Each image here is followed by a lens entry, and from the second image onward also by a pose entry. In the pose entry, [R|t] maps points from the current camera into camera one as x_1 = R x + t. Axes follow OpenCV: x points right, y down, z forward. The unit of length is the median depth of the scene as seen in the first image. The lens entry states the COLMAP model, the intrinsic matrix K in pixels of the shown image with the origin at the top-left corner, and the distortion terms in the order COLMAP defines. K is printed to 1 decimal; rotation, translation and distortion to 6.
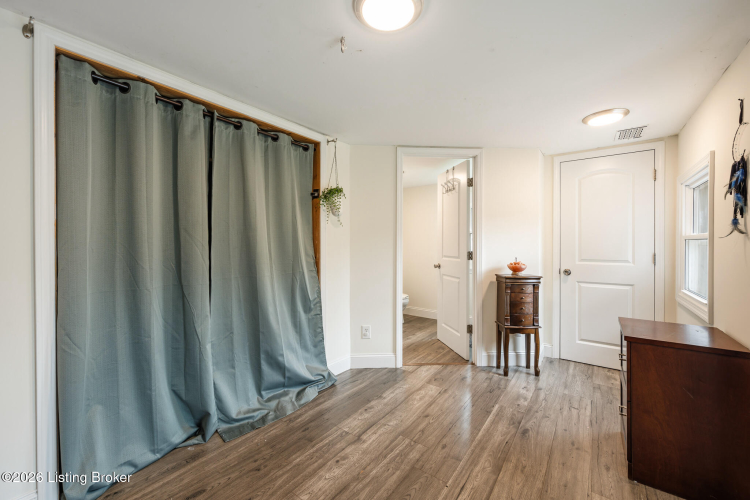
lens RADIAL K [[302.4, 0, 377.4], [0, 302.4, 245.3], [0, 0, 1]] dist [-0.000140, 0.000986]
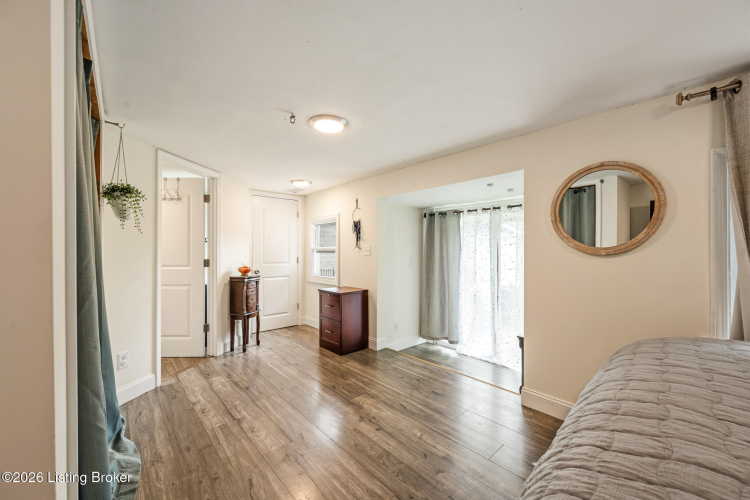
lens RADIAL K [[302.4, 0, 381.5], [0, 302.4, 250.7], [0, 0, 1]] dist [-0.000140, 0.000986]
pose [[0.183009, 0.001323, 0.983110, -0.767467], [0.011298, 0.999930, -0.003449, -0.001045], [-0.983046, 0.011739, 0.182981, 0.162607]]
